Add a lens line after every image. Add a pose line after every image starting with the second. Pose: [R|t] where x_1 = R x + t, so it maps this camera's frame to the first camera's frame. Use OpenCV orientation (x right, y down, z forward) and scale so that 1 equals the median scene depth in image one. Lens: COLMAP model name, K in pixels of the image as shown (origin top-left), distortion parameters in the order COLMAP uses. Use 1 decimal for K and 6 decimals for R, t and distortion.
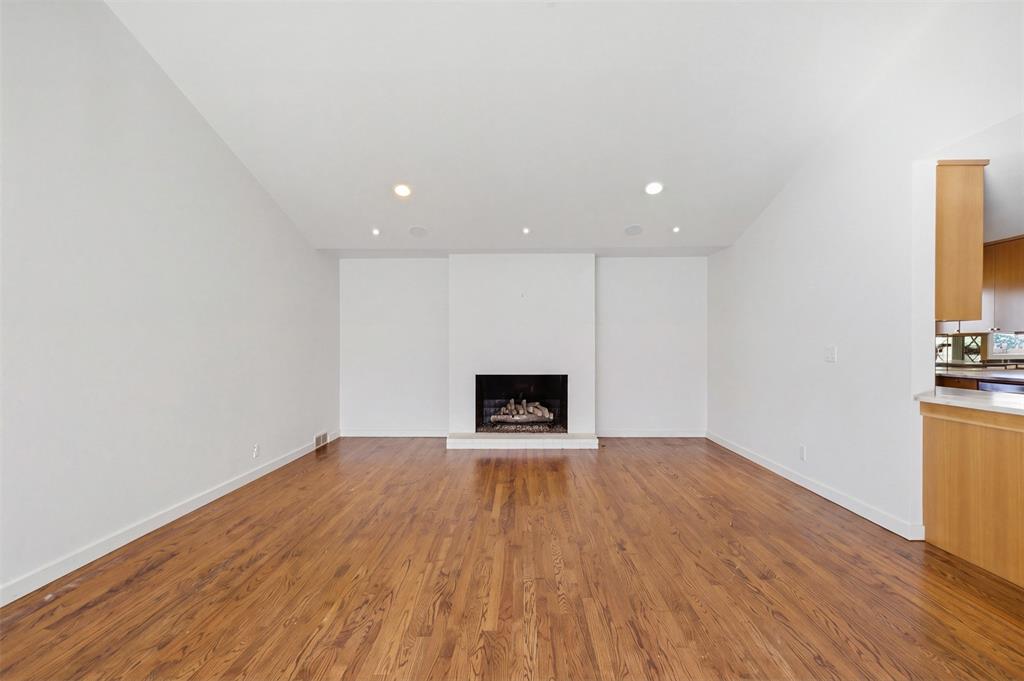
lens RADIAL K [[472.2, 0, 510.3], [0, 472.2, 341.5], [0, 0, 1]] dist [-0.007308, 0.002544]
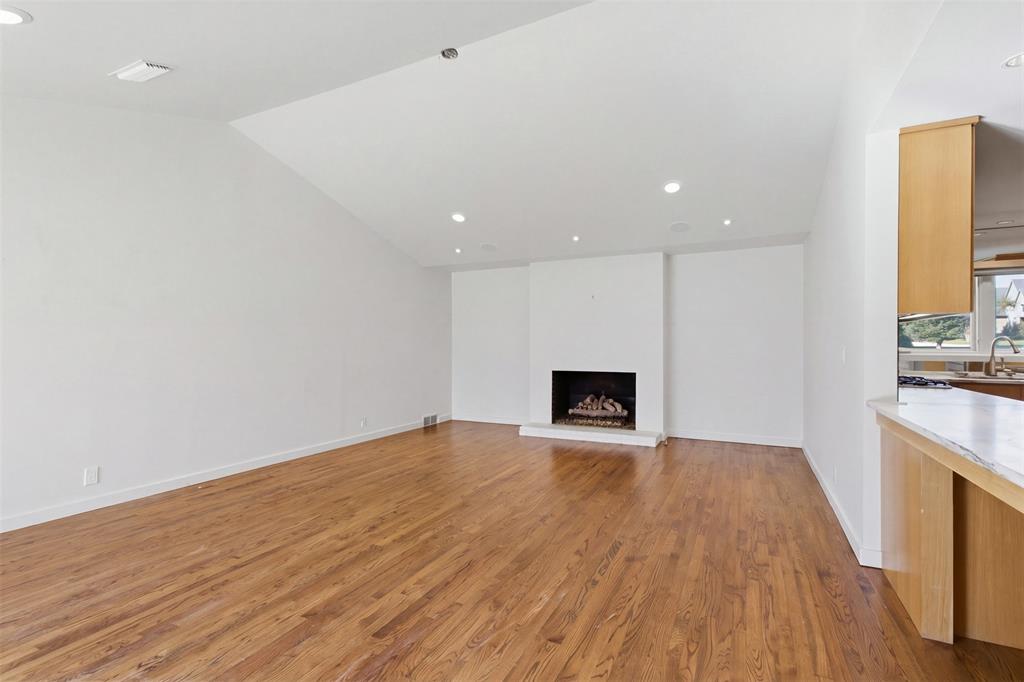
lens RADIAL K [[472.2, 0, 509.4], [0, 472.2, 338.4], [0, 0, 1]] dist [-0.007308, 0.002544]
pose [[0.905395, -0.005182, -0.424539, 0.330350], [0.003410, 0.999982, -0.004934, 0.000090], [0.424556, 0.003019, 0.905396, -0.042167]]
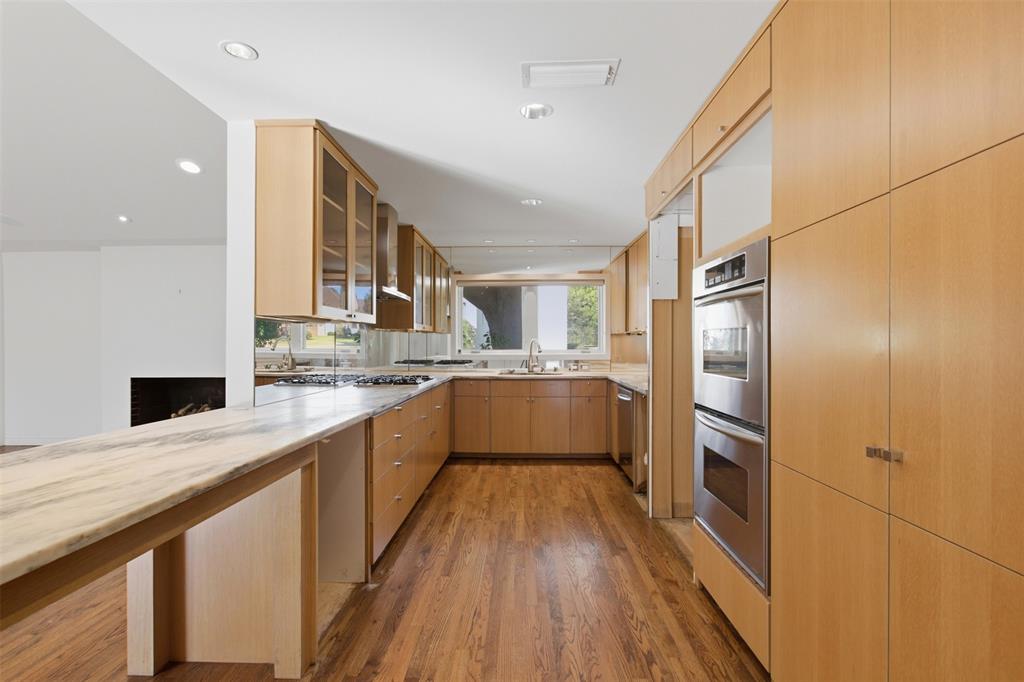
lens RADIAL K [[472.2, 0, 510.0], [0, 472.2, 342.7], [0, 0, 1]] dist [-0.007308, 0.002544]
pose [[0.999966, -0.003742, -0.007326, 0.730905], [0.003773, 0.999984, 0.004195, 0.001064], [0.007310, -0.004223, 0.999964, 0.098824]]
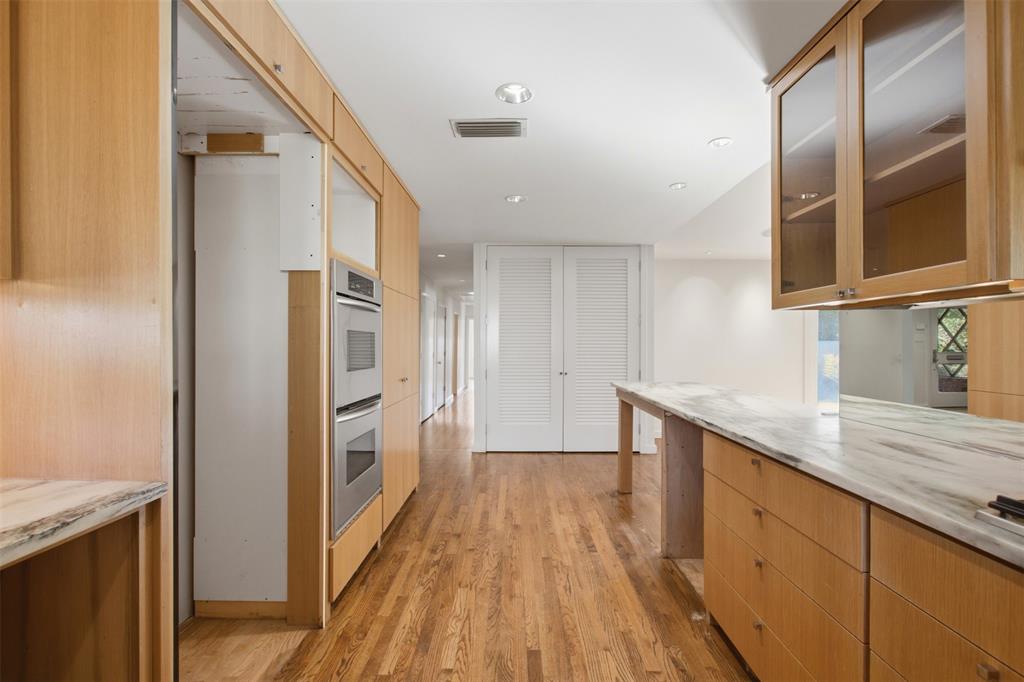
lens RADIAL K [[472.2, 0, 515.8], [0, 472.2, 343.5], [0, 0, 1]] dist [-0.007308, 0.002544]
pose [[-0.999645, -0.004670, -0.026235, 0.760184], [-0.004417, 0.999943, -0.009711, 0.008234], [0.026279, -0.009592, -0.999609, 0.934853]]
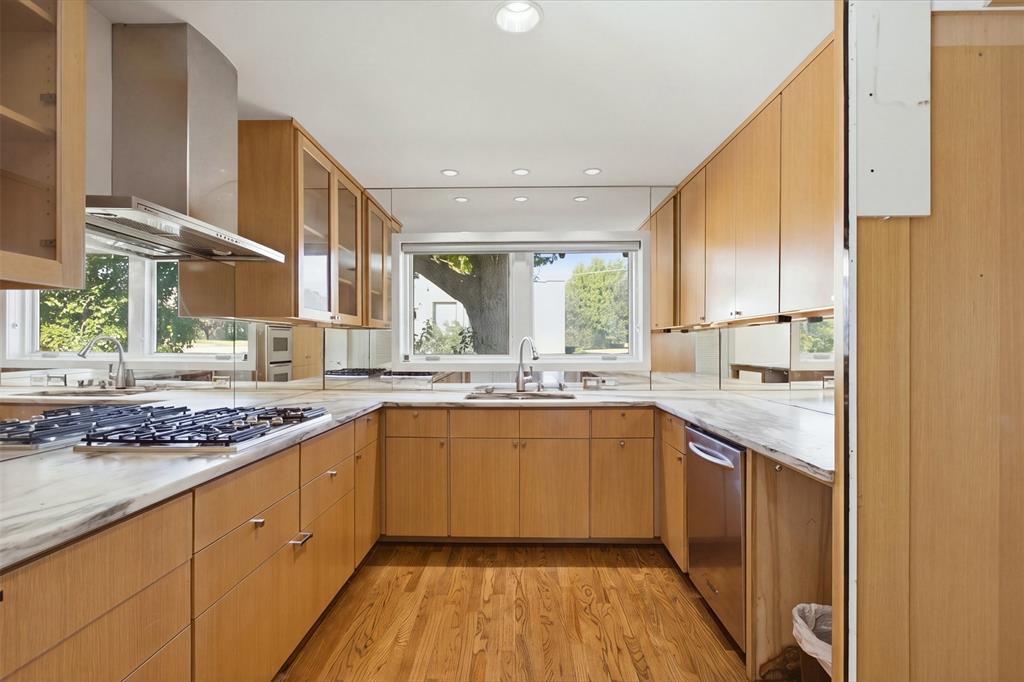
lens RADIAL K [[472.2, 0, 506.7], [0, 472.2, 347.1], [0, 0, 1]] dist [-0.007308, 0.002544]
pose [[0.999981, -0.004754, -0.004049, 0.751871], [0.004779, 0.999969, 0.006275, 0.005961], [0.004019, -0.006294, 0.999972, 0.496490]]
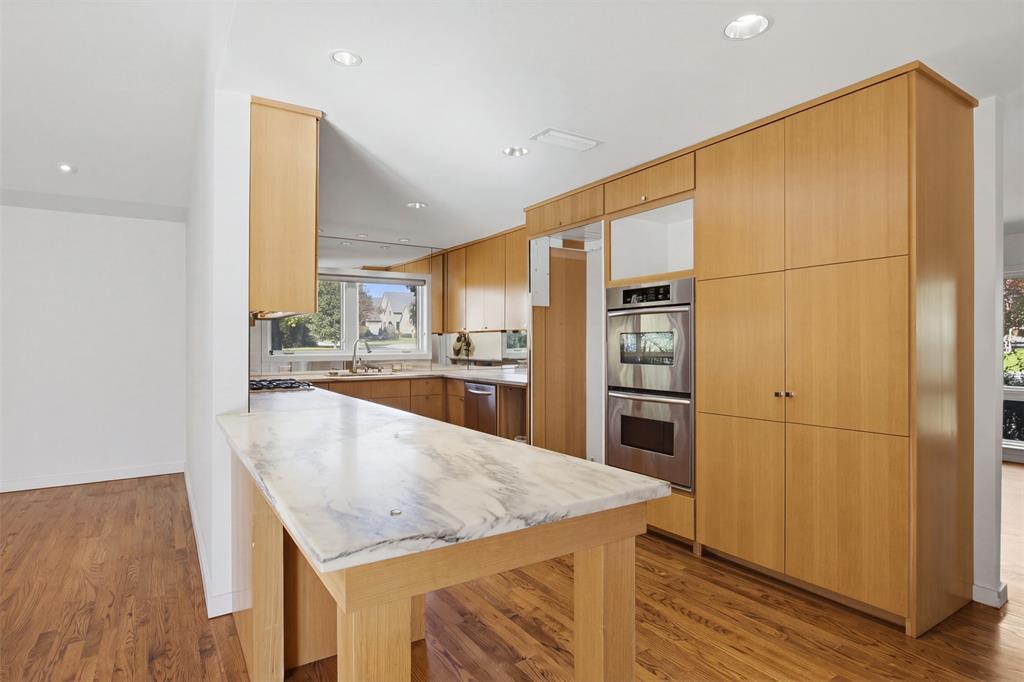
lens RADIAL K [[548.2, 0, 508.3], [0, 548.2, 342.2], [0, 0, 1]] dist [-0.002452, -0.000063]
pose [[0.824653, -0.005652, 0.565610, 0.400377], [0.002770, 0.999978, 0.005954, -0.000465], [-0.565632, -0.003343, 0.824651, 0.033651]]
